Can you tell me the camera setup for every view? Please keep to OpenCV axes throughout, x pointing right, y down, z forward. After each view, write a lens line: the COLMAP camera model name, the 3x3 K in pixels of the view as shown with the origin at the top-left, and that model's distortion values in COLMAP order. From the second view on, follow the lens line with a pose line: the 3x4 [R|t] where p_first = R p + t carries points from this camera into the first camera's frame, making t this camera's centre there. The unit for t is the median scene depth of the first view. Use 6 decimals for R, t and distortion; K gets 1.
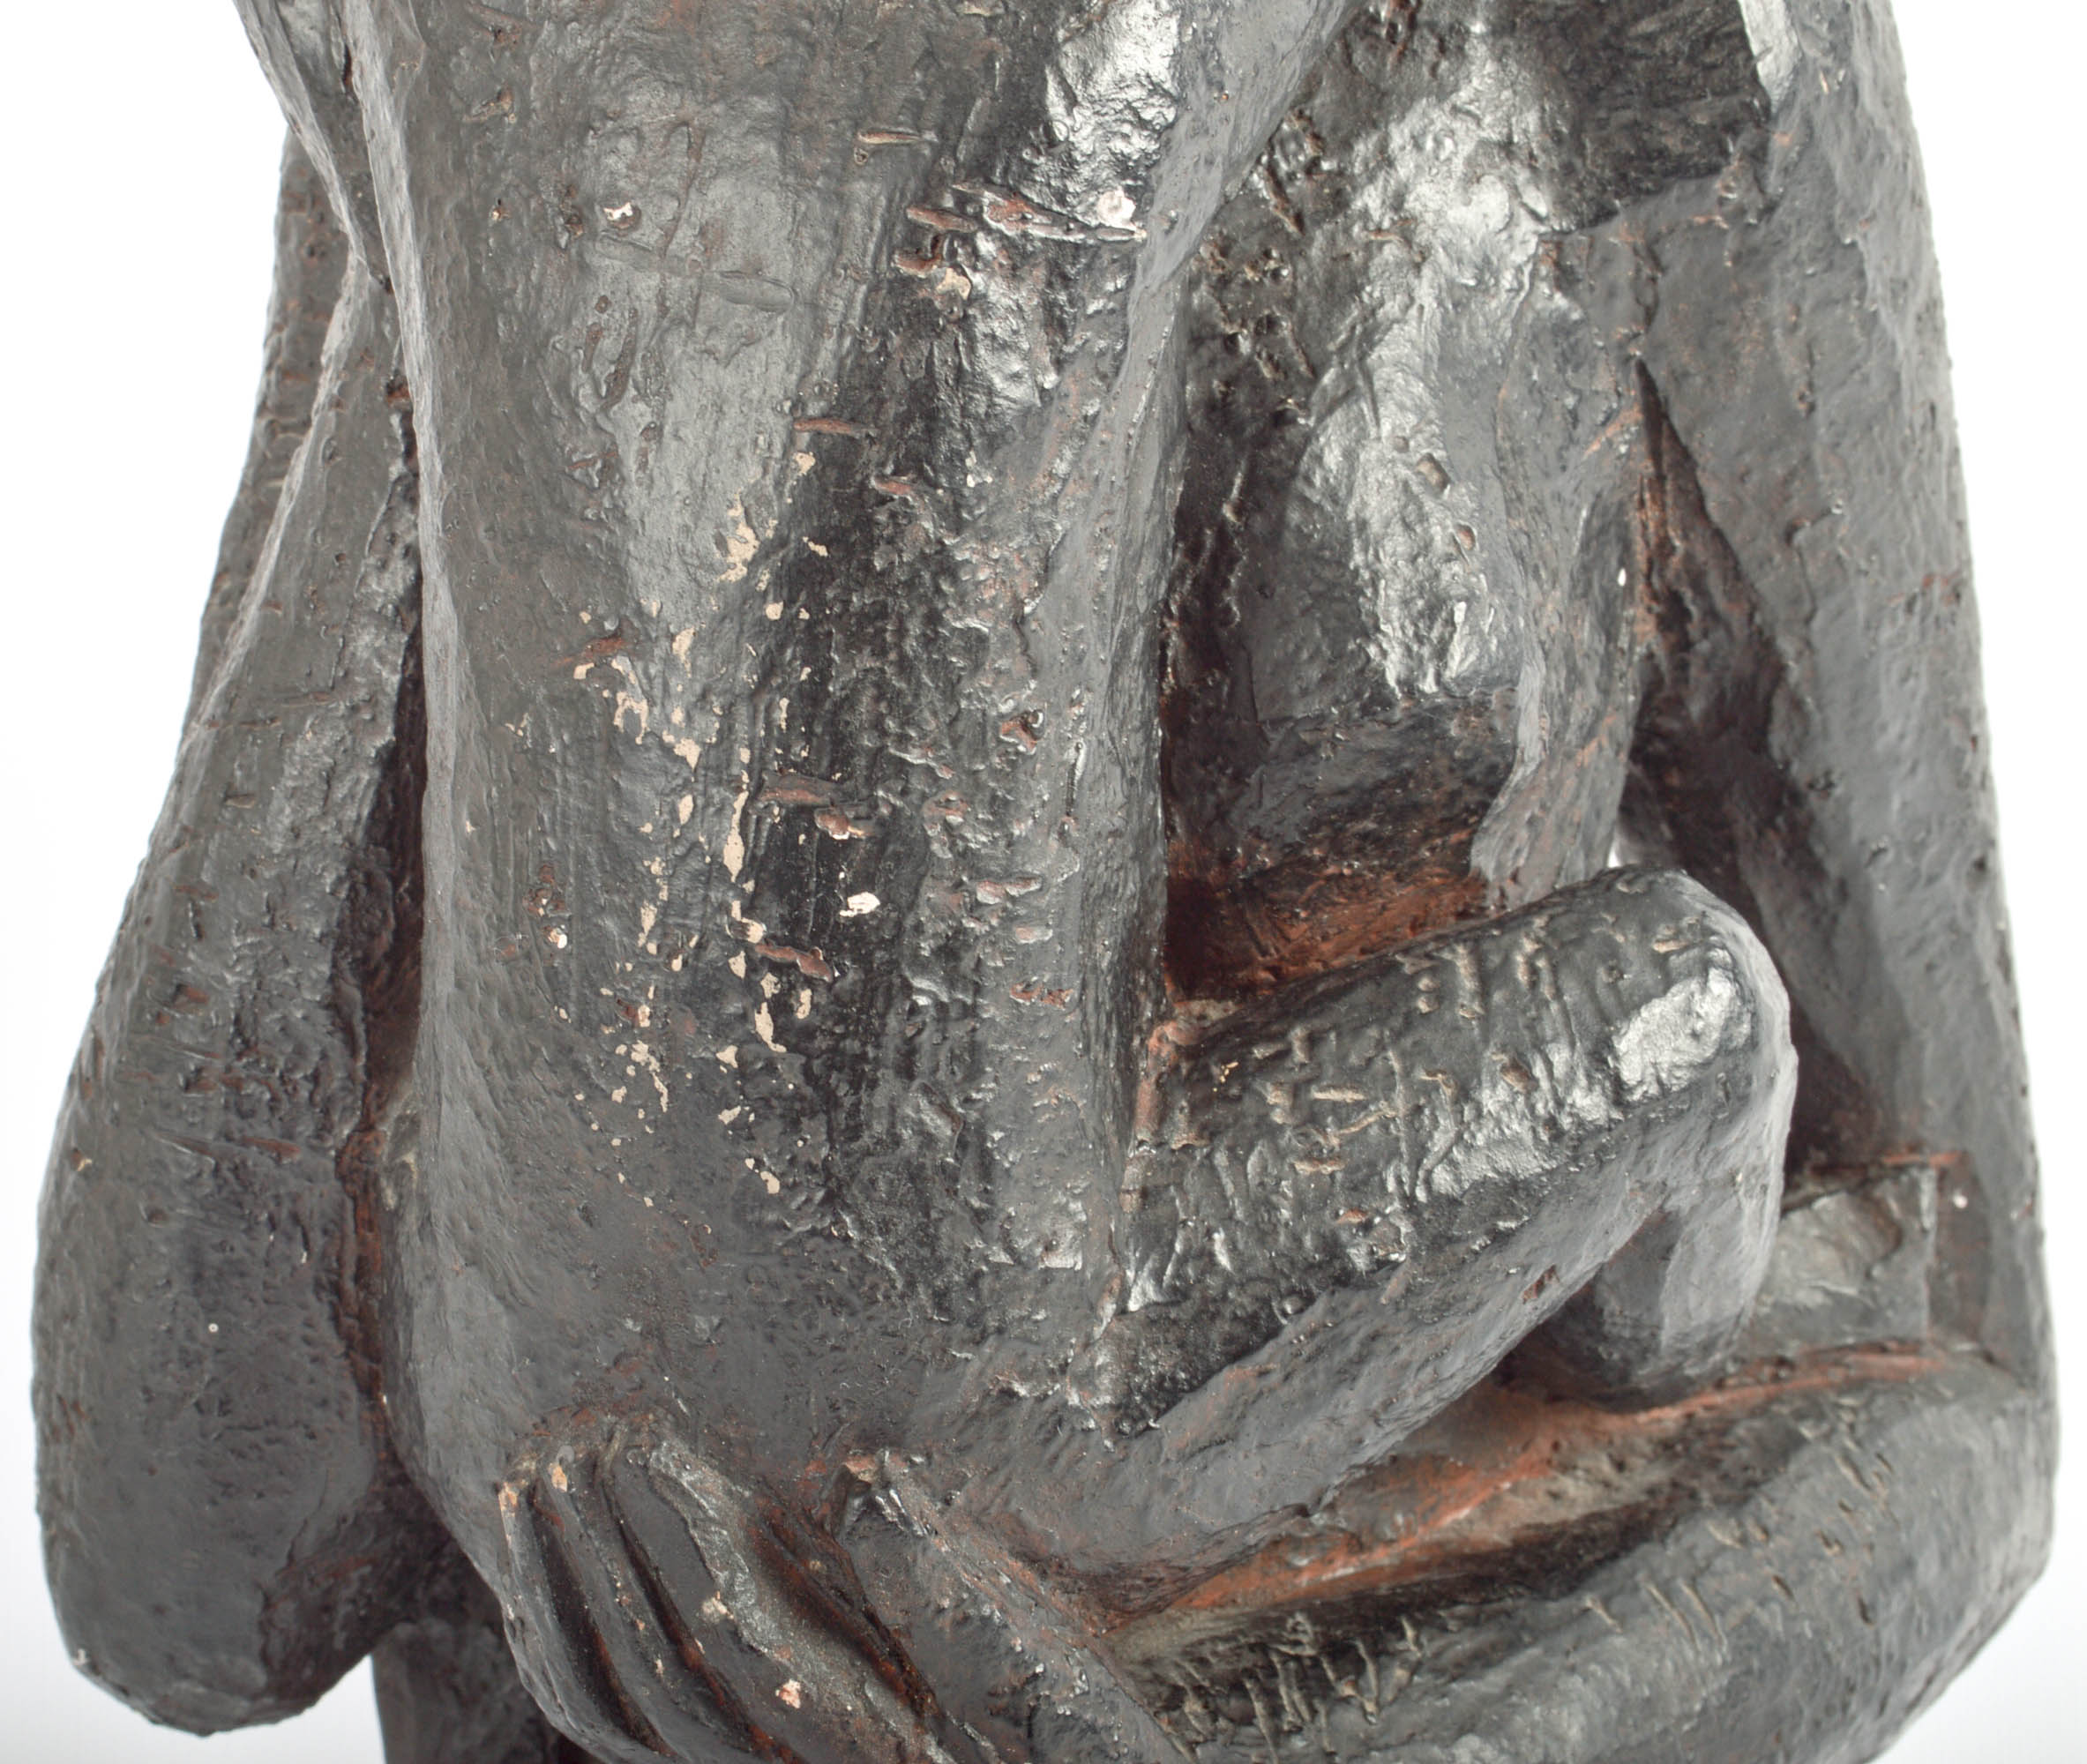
lens RADIAL K [[5018.6, 0, 784.1], [0, 5018.6, 882.7], [0, 0, 1]] dist [-0.000246, 0.009104]
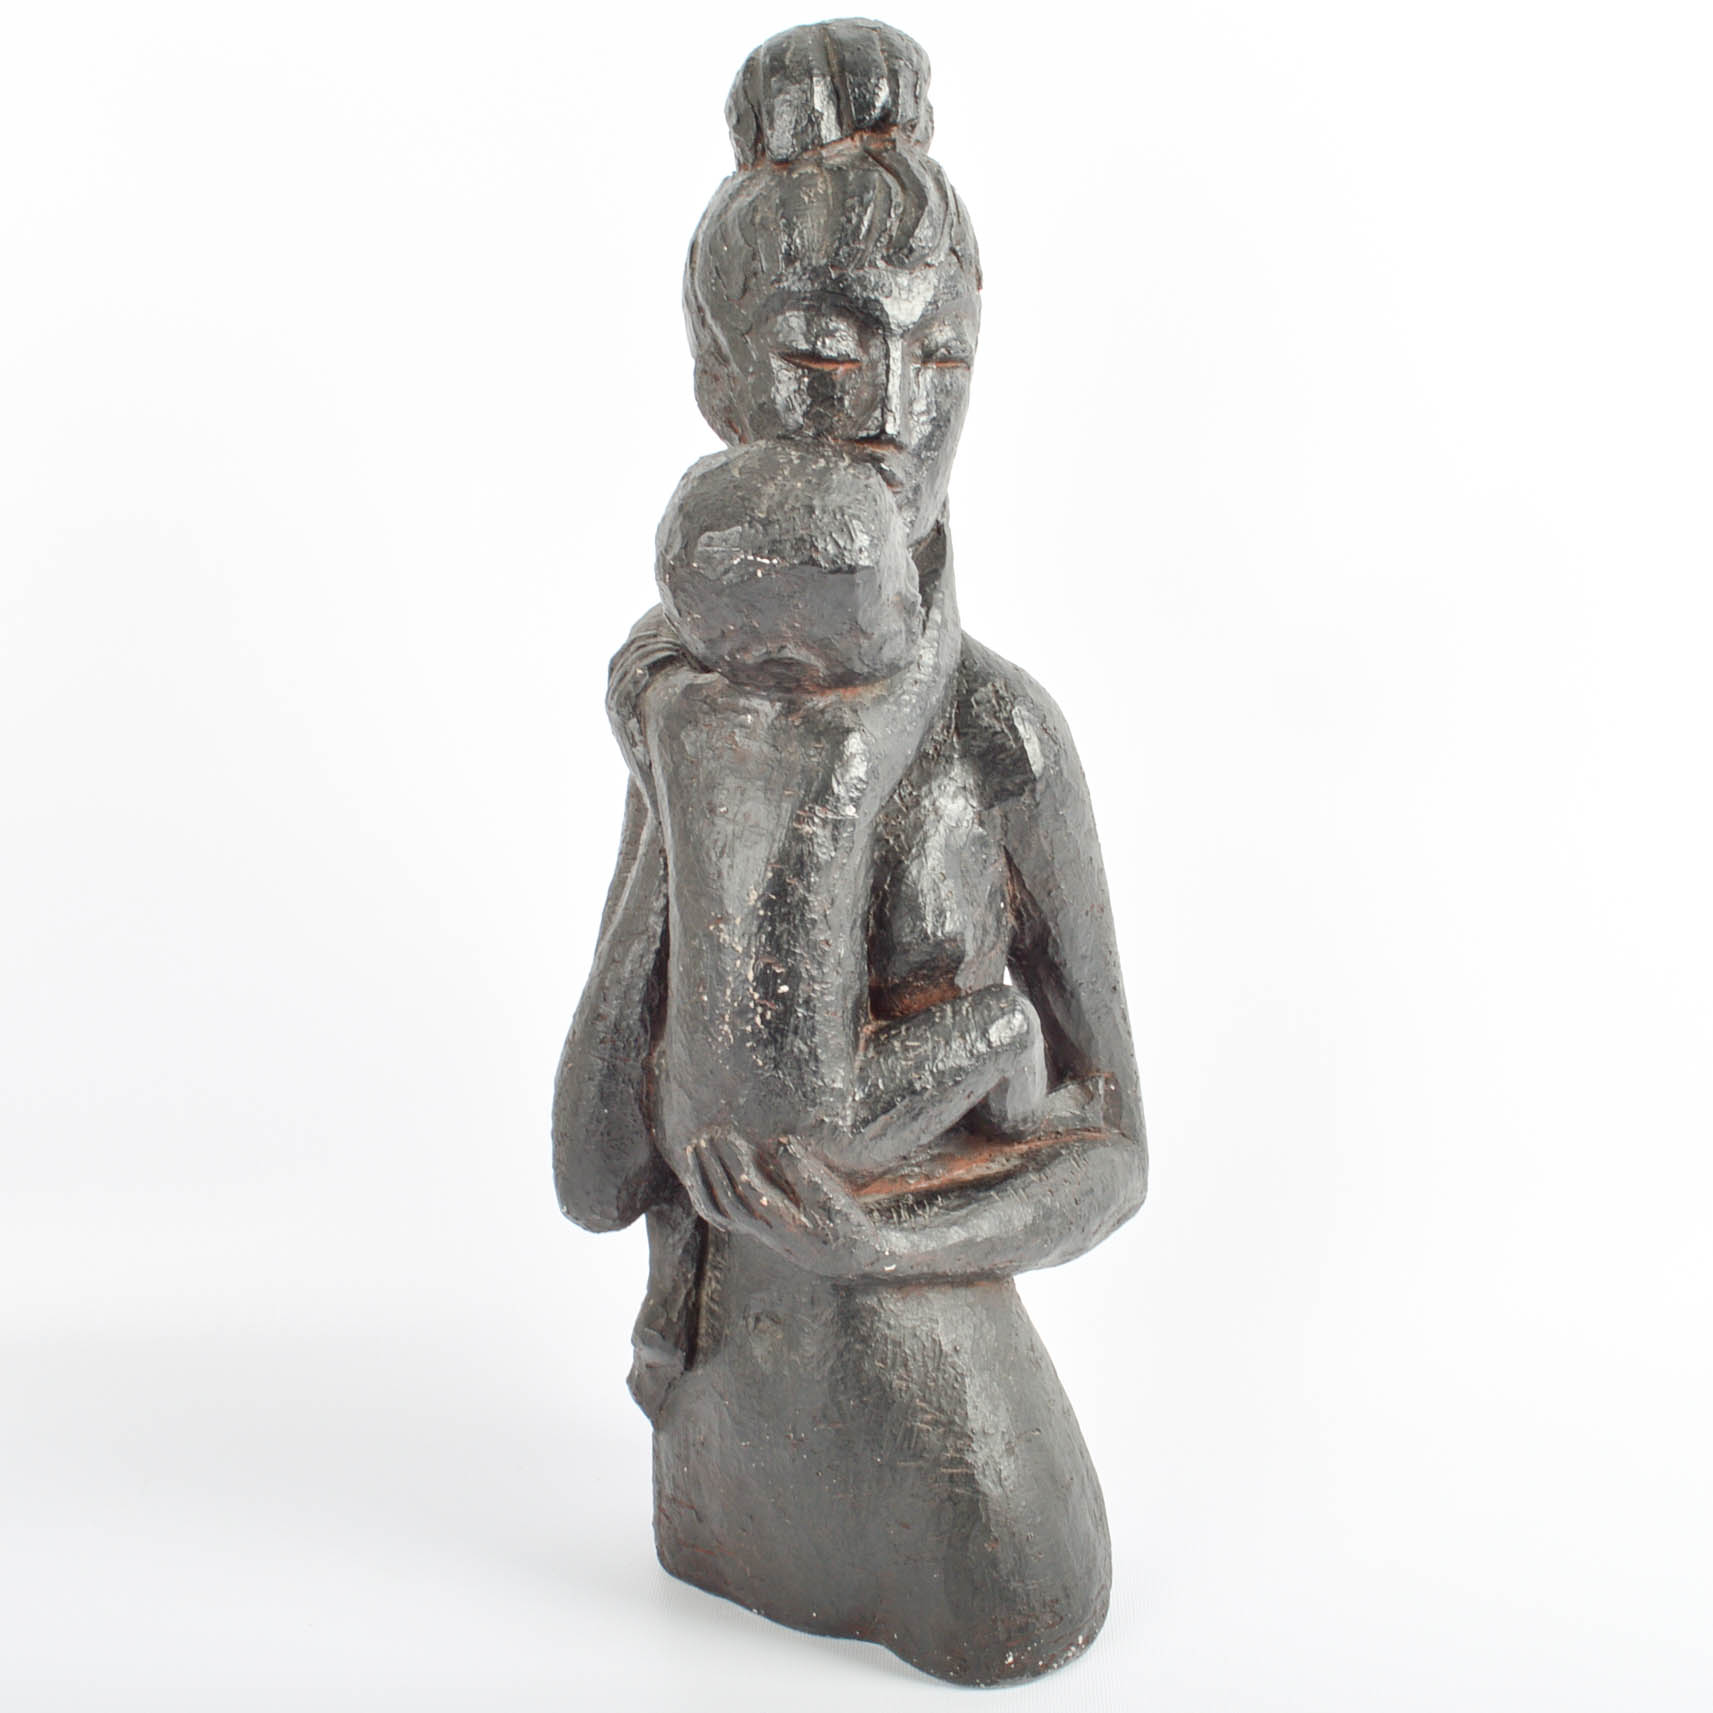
lens RADIAL K [[2603.3, 0, 856.5], [0, 2603.3, 856.5], [0, 0, 1]] dist [-0.099698, -0.006927]
pose [[0.999782, 0.009324, 0.018700, 0.030247], [-0.007923, 0.997252, -0.073666, 0.045574], [-0.019336, 0.073501, 0.997108, -0.917127]]
